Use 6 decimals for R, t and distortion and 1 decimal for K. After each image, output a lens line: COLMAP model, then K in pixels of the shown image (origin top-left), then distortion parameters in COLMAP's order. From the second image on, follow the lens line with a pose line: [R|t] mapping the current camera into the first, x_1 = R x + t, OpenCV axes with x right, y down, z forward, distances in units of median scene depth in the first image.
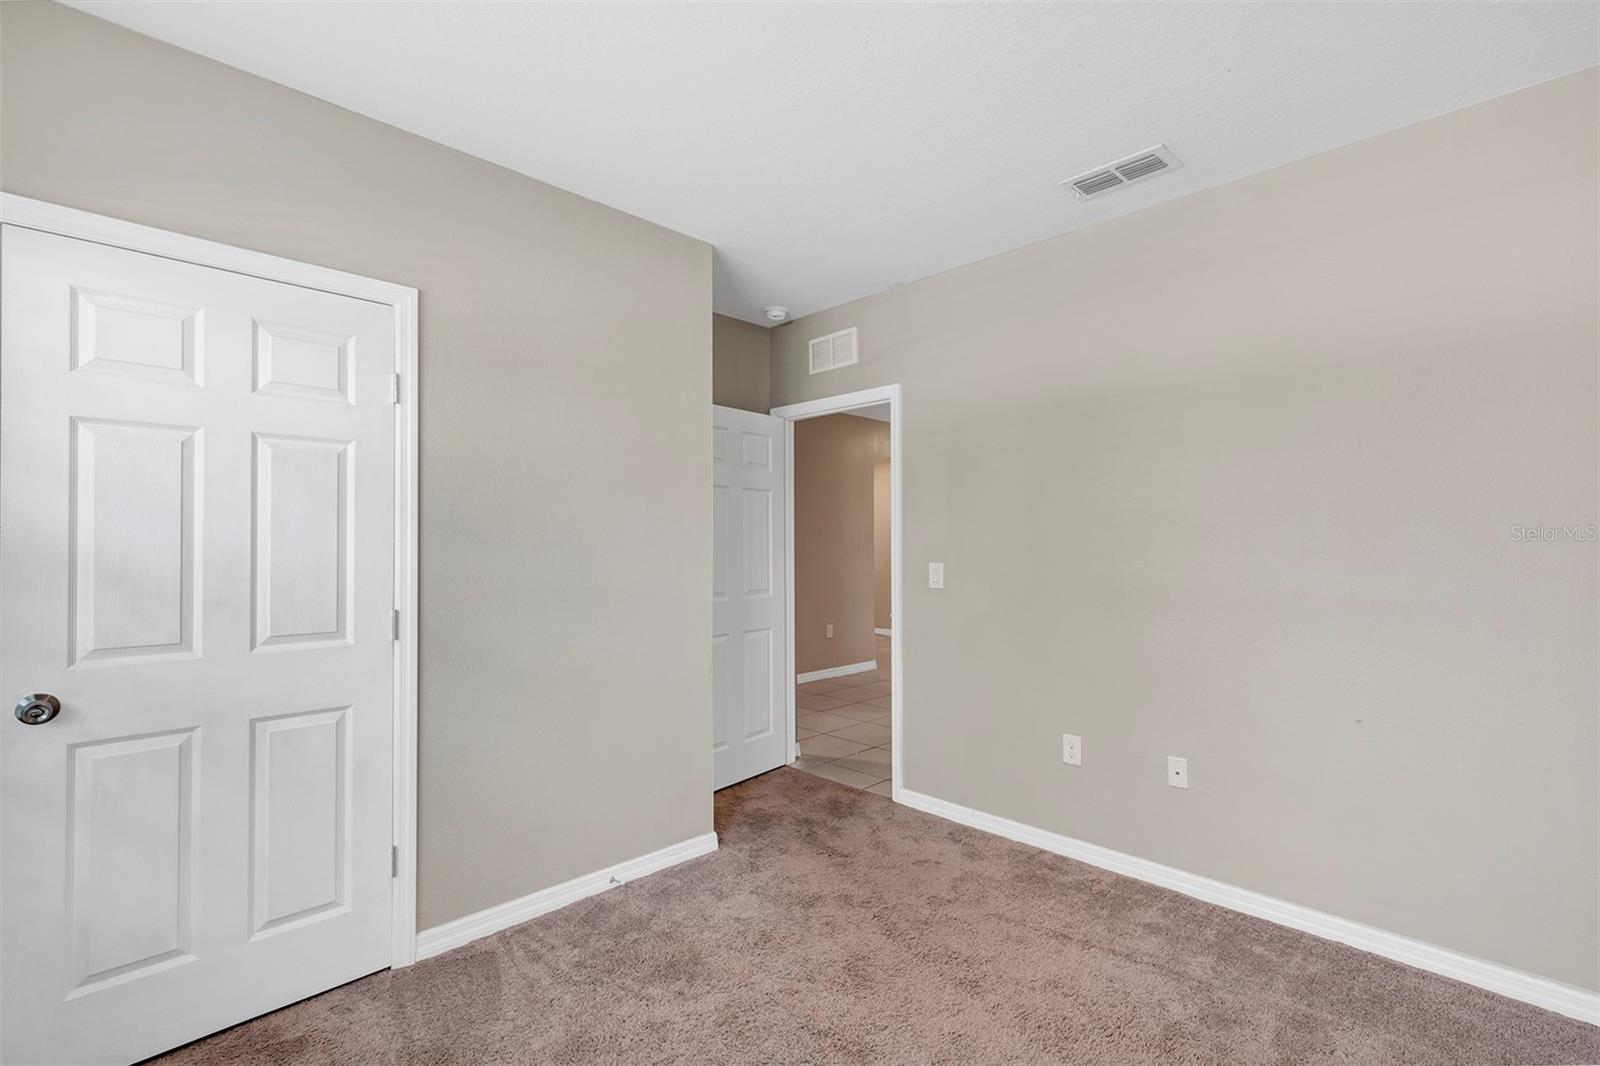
lens RADIAL K [[722.9, 0, 800.9], [0, 722.9, 536.2], [0, 0, 1]] dist [-0.000783, 0.000080]
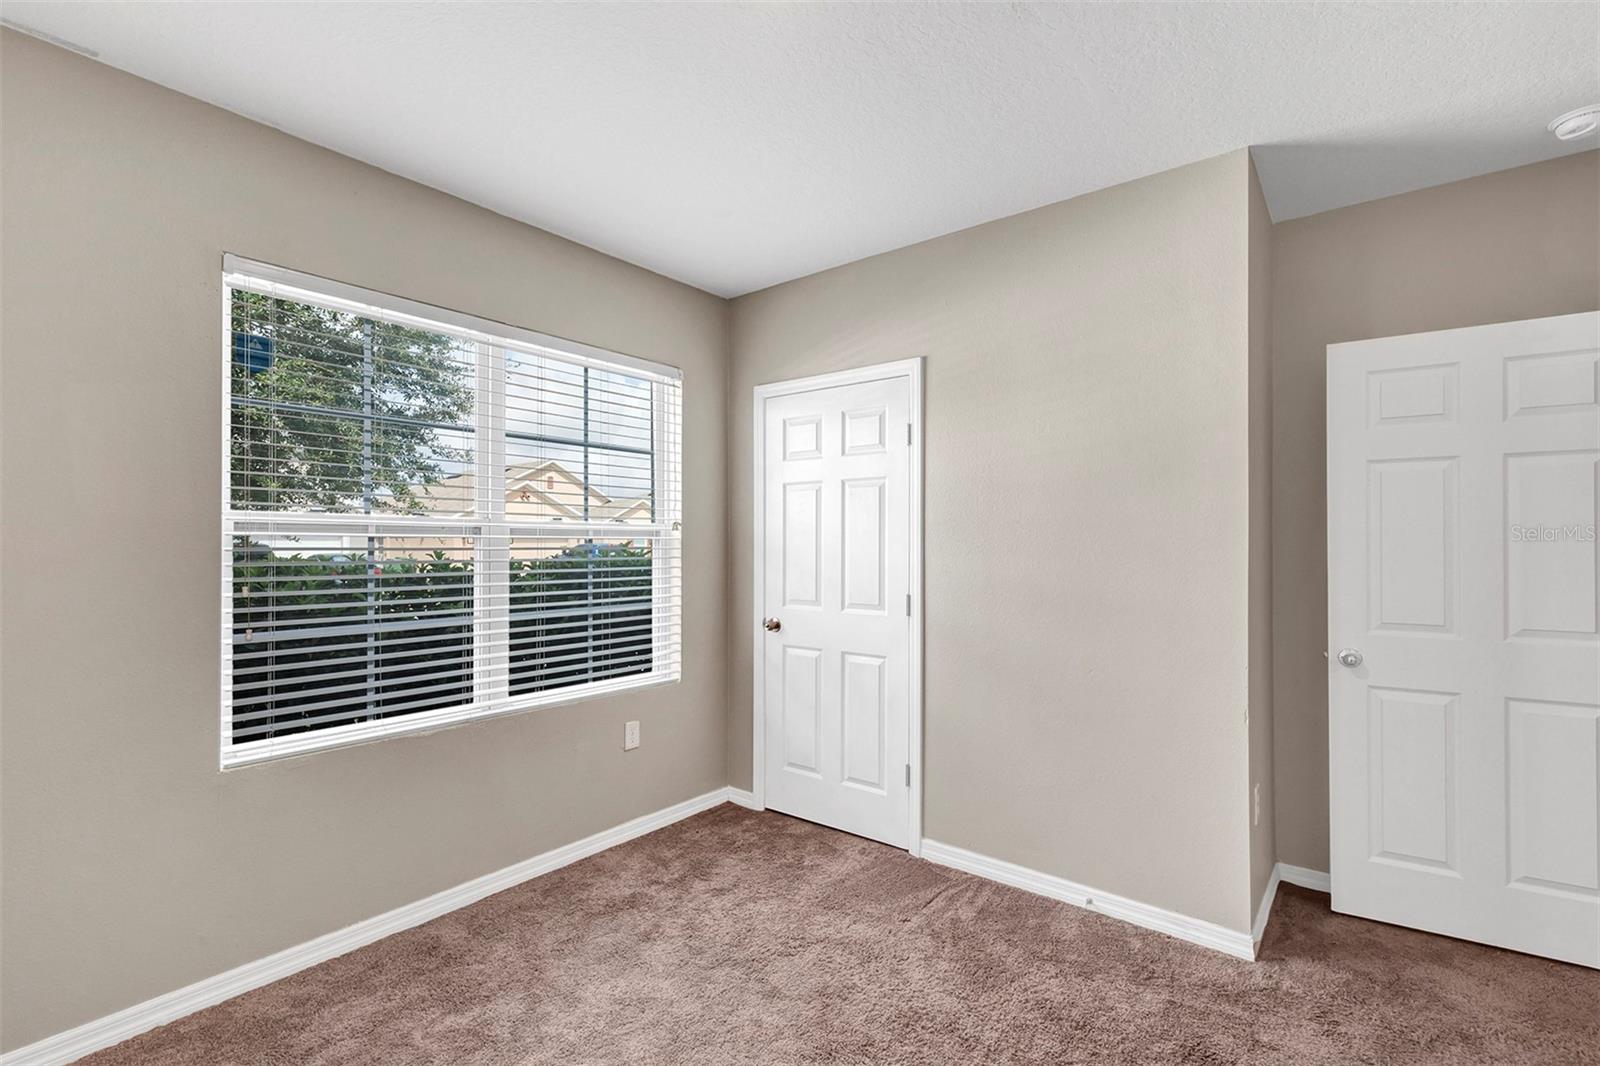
lens RADIAL K [[722.9, 0, 794.0], [0, 722.9, 545.4], [0, 0, 1]] dist [-0.000783, 0.000080]
pose [[0.101643, -0.000722, -0.994821, 0.785335], [0.006641, 0.999978, -0.000048, 0.006134], [0.994799, -0.006601, 0.101646, 0.633954]]
